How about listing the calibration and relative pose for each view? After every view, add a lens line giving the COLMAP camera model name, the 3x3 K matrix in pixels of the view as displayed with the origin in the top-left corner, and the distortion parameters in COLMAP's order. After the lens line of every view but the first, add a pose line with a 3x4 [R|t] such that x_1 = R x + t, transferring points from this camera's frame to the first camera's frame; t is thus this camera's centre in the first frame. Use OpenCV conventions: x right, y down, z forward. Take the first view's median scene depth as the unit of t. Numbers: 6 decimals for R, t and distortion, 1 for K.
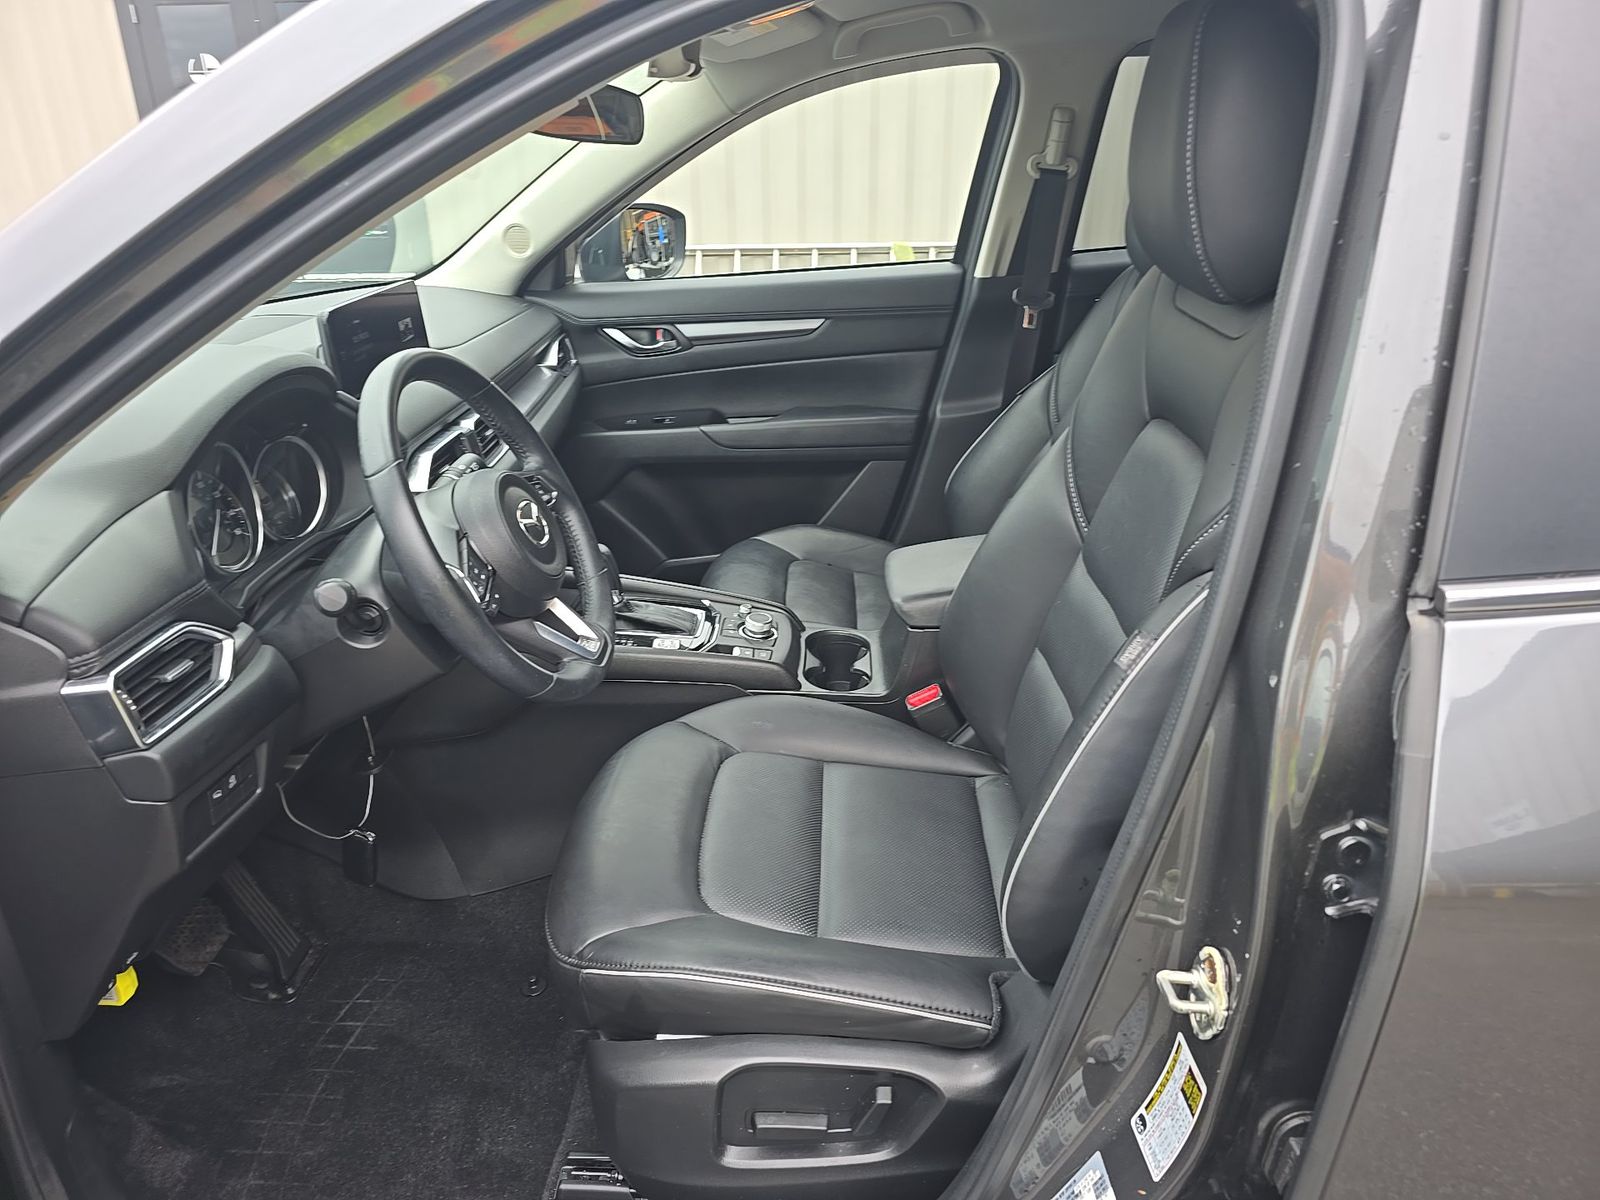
lens RADIAL K [[1126.0, 0, 800.0], [0, 1126.0, 600.0], [0, 0, 1]] dist [0.028035, -0.005254]
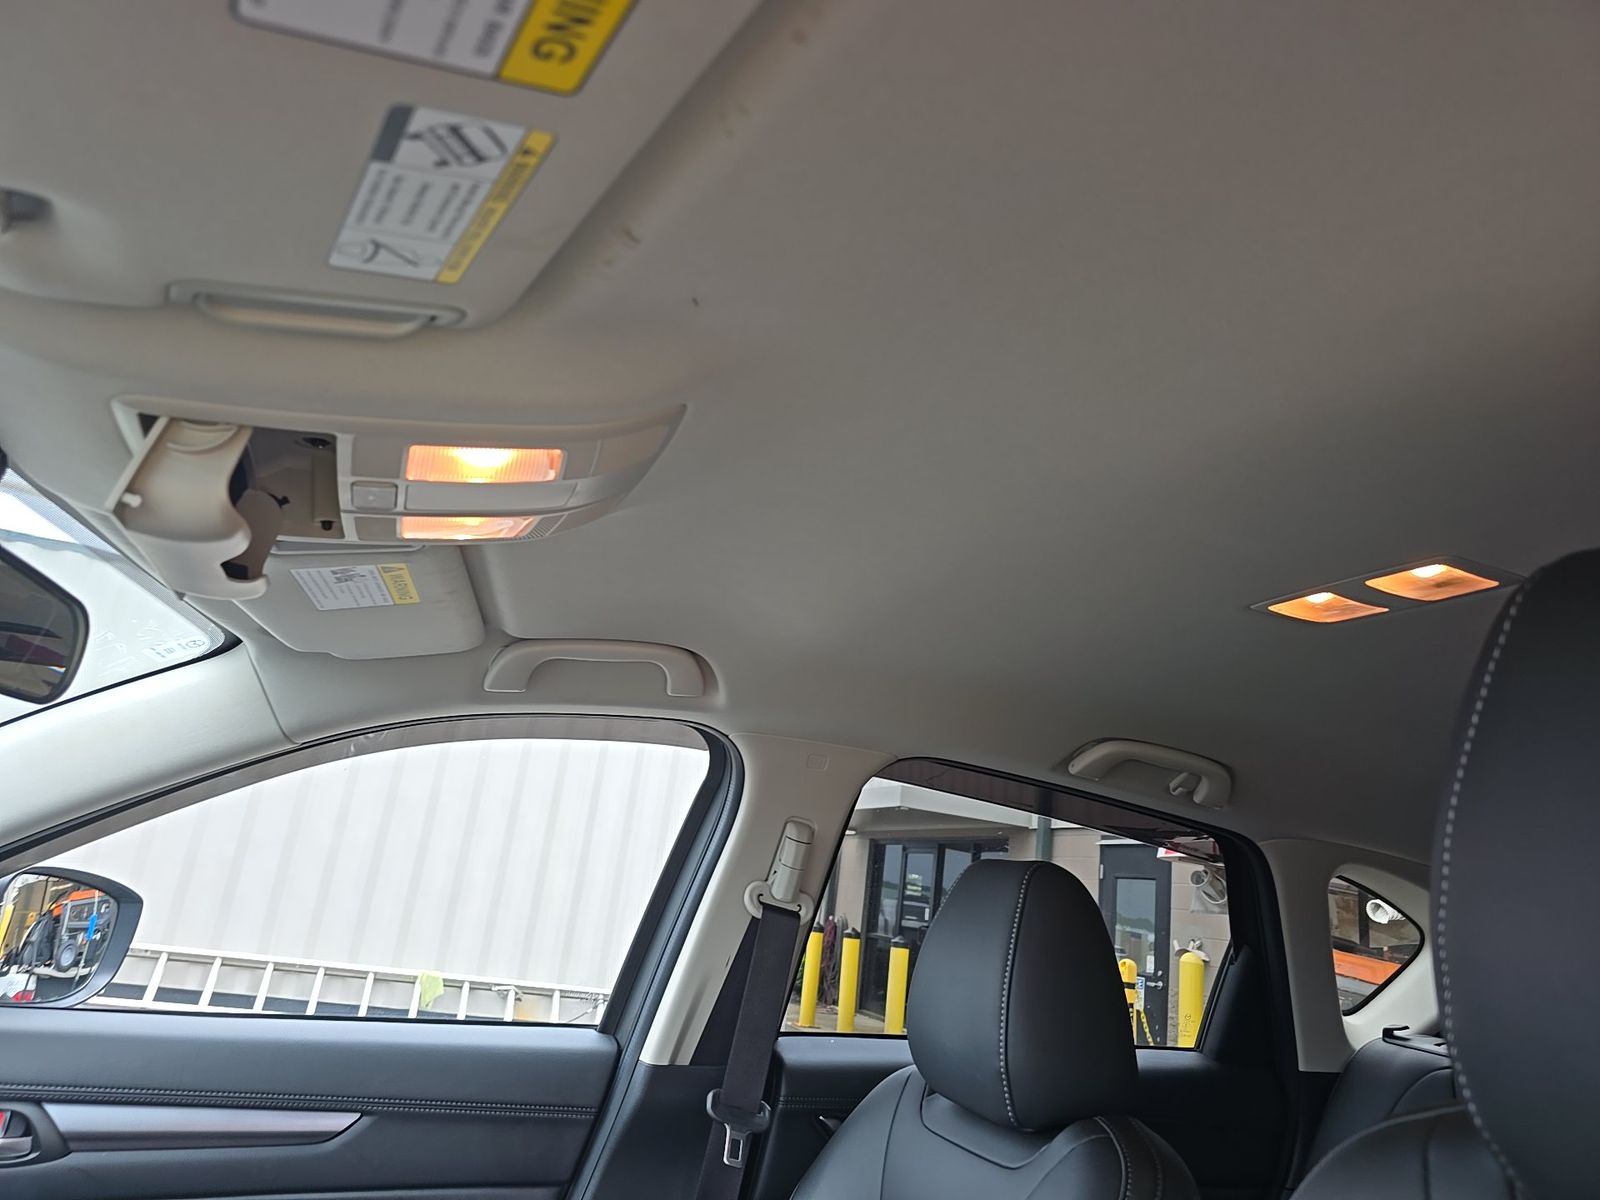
lens RADIAL K [[1126.0, 0, 800.0], [0, 1126.0, 600.0], [0, 0, 1]] dist [0.028035, -0.005254]
pose [[0.909747, 0.231874, 0.344376, -0.032478], [0.016577, 0.808546, -0.588199, -0.125327], [-0.414832, 0.540821, 0.731729, 0.379266]]
